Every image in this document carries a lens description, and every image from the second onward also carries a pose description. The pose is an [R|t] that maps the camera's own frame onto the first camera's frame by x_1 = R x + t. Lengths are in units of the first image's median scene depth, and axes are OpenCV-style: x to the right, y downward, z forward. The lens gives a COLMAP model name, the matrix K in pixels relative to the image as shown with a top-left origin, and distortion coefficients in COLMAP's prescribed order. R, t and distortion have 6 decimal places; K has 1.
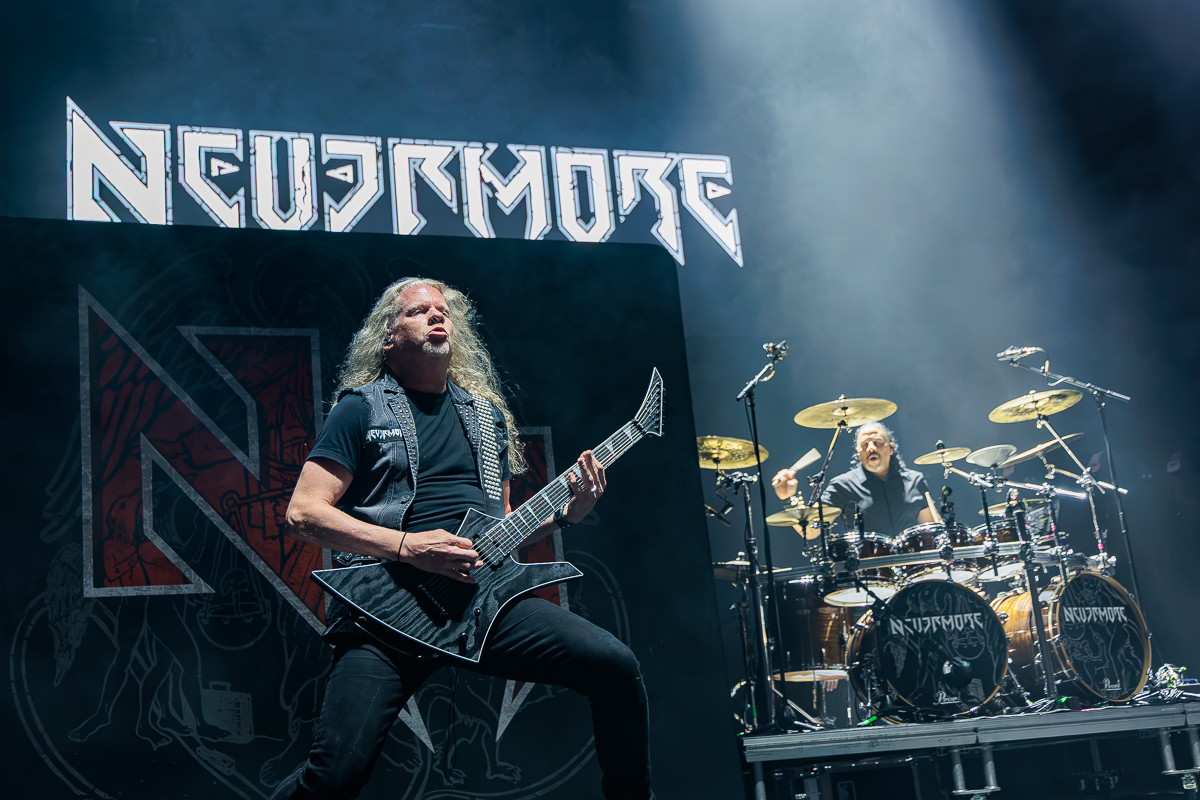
lens RADIAL K [[1518.7, 0, 600.0], [0, 1518.7, 400.0], [0, 0, 1]] dist [-0.001757, 0.012945]
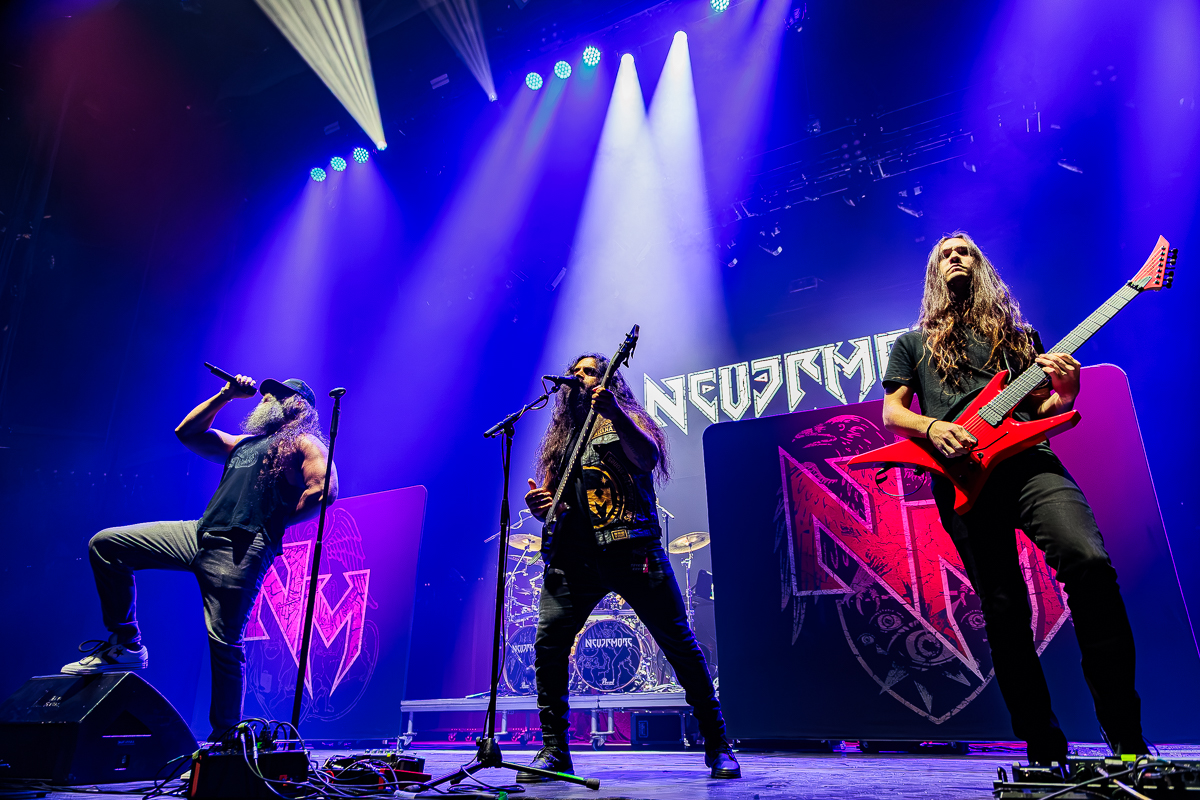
lens RADIAL K [[816.3, 0, 618.3], [0, 816.3, 394.5], [0, 0, 1]] dist [0.010921, 0.000508]
pose [[0.687575, -0.192369, -0.700168, 1.087507], [0.137743, 0.981314, -0.134348, -0.024563], [0.712929, -0.004069, 0.701224, 0.284027]]
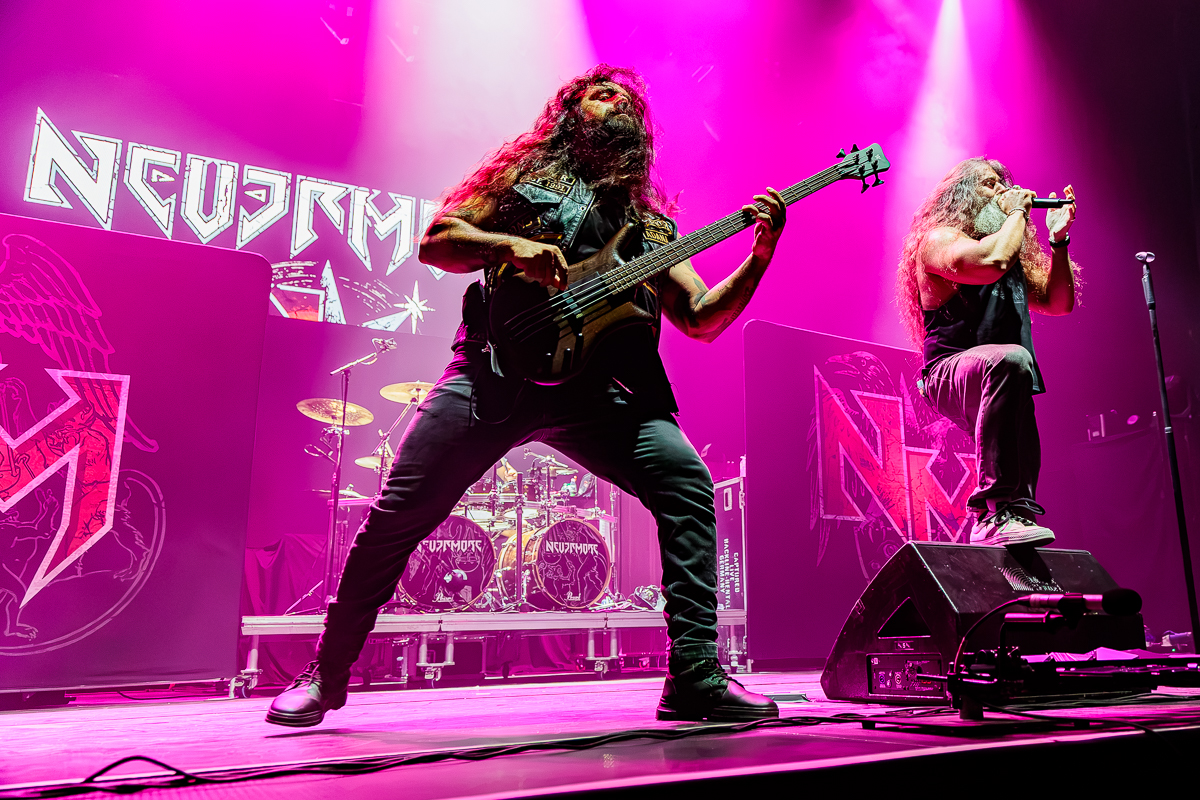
lens RADIAL K [[984.9, 0, 747.6], [0, 984.9, 389.5], [0, 0, 1]] dist [0.005679, -0.001767]
pose [[0.974492, 0.111621, 0.194694, 0.282119], [-0.110899, 0.993724, -0.014639, -0.015785], [-0.195106, -0.007326, 0.980755, 0.031907]]
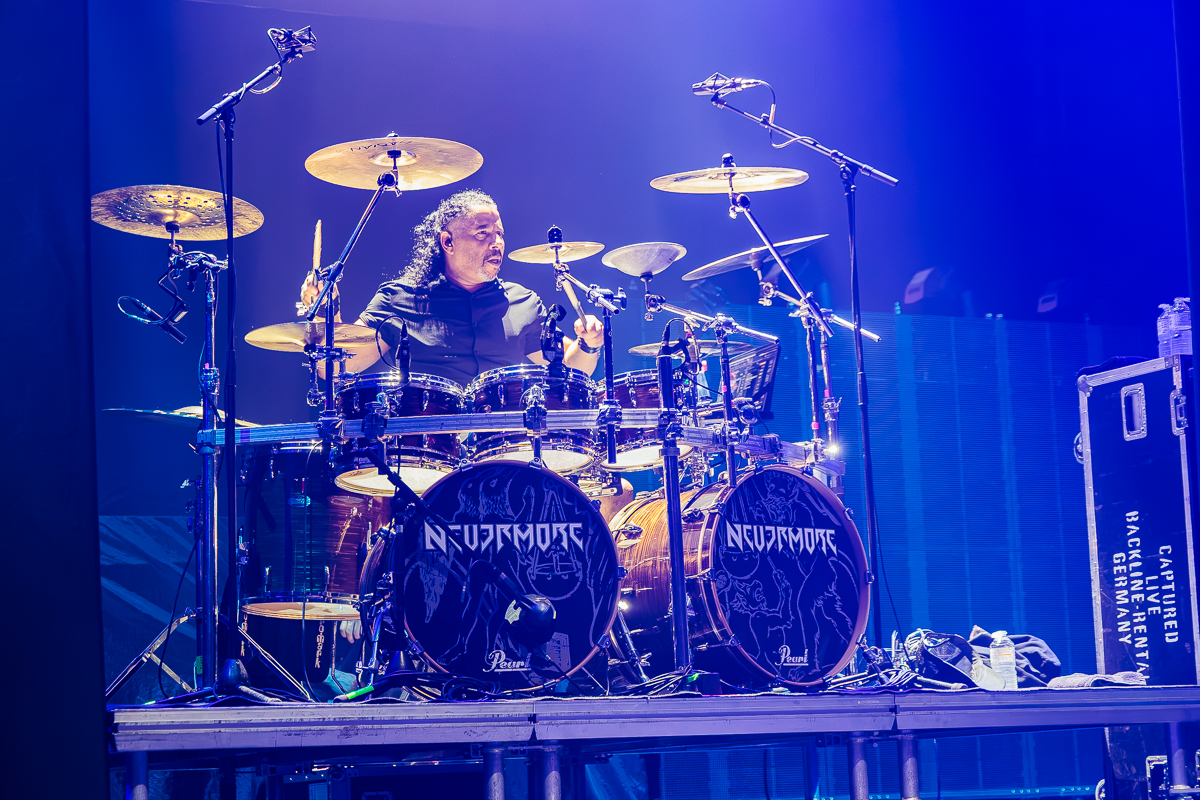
lens RADIAL K [[2639.9, 0, 600.0], [0, 2639.9, 400.0], [0, 0, 1]] dist [0.037746, -0.370684]
pose [[0.987023, 0.073840, 0.142592, 0.102403], [-0.088376, 0.991210, 0.098449, -0.007707], [-0.134069, -0.109773, 0.984873, -0.001181]]
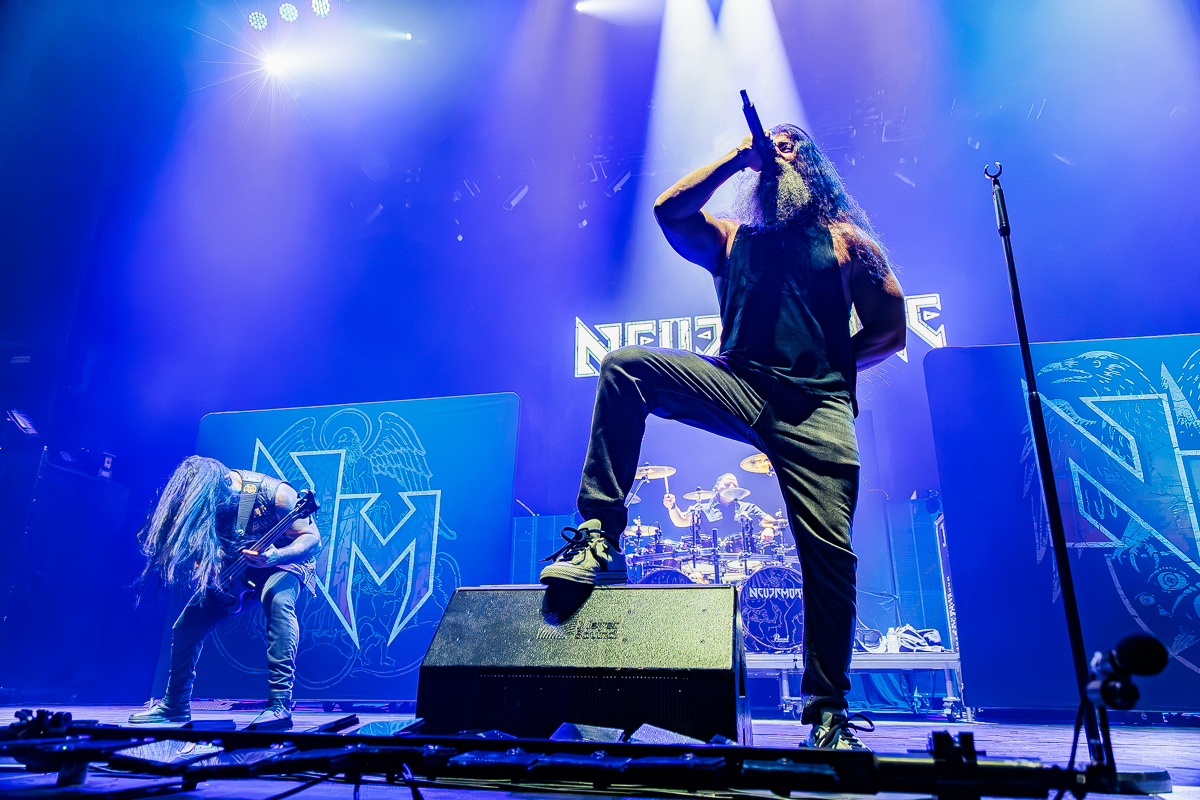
lens RADIAL K [[809.7, 0, 608.5], [0, 809.7, 393.5], [0, 0, 1]] dist [-0.002304, 0.003443]
pose [[0.847189, -0.087440, -0.524046, 0.627652], [0.056663, 0.995608, -0.074520, -0.015267], [0.528261, 0.033439, 0.848423, 0.166328]]
